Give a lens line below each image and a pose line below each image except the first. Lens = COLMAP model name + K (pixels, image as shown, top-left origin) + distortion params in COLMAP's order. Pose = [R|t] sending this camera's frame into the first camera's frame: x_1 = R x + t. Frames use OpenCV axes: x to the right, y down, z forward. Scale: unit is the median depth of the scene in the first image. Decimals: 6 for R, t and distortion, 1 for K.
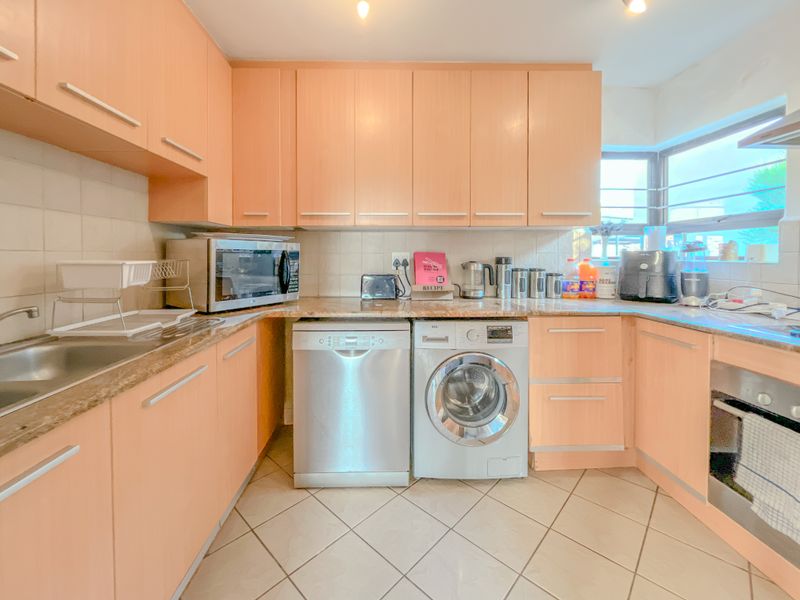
lens RADIAL K [[326.5, 0, 389.4], [0, 326.5, 259.4], [0, 0, 1]] dist [-0.002346, -0.000299]
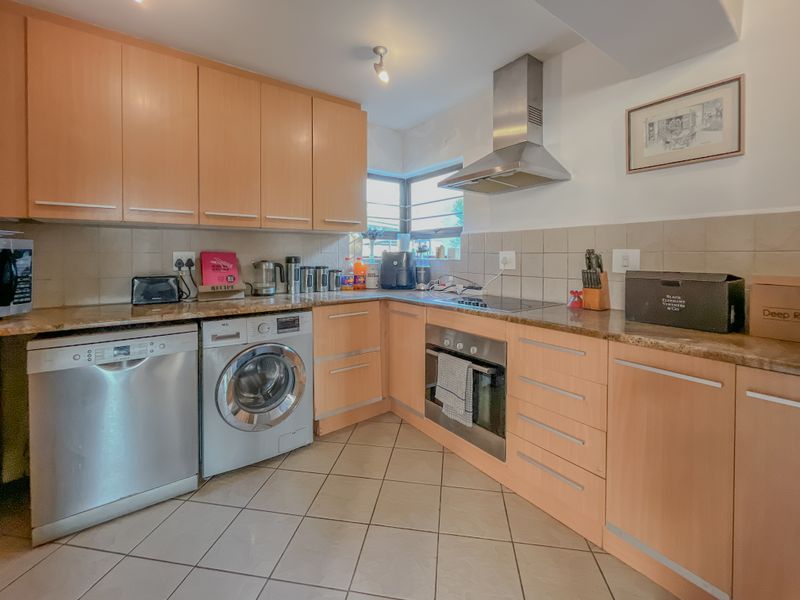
lens RADIAL K [[326.5, 0, 388.3], [0, 326.5, 259.8], [0, 0, 1]] dist [-0.002346, -0.000299]
pose [[0.823309, -0.008481, 0.567531, -0.017224], [0.006638, 0.999964, 0.005313, 0.000283], [-0.567555, -0.000607, 0.823335, -0.124386]]
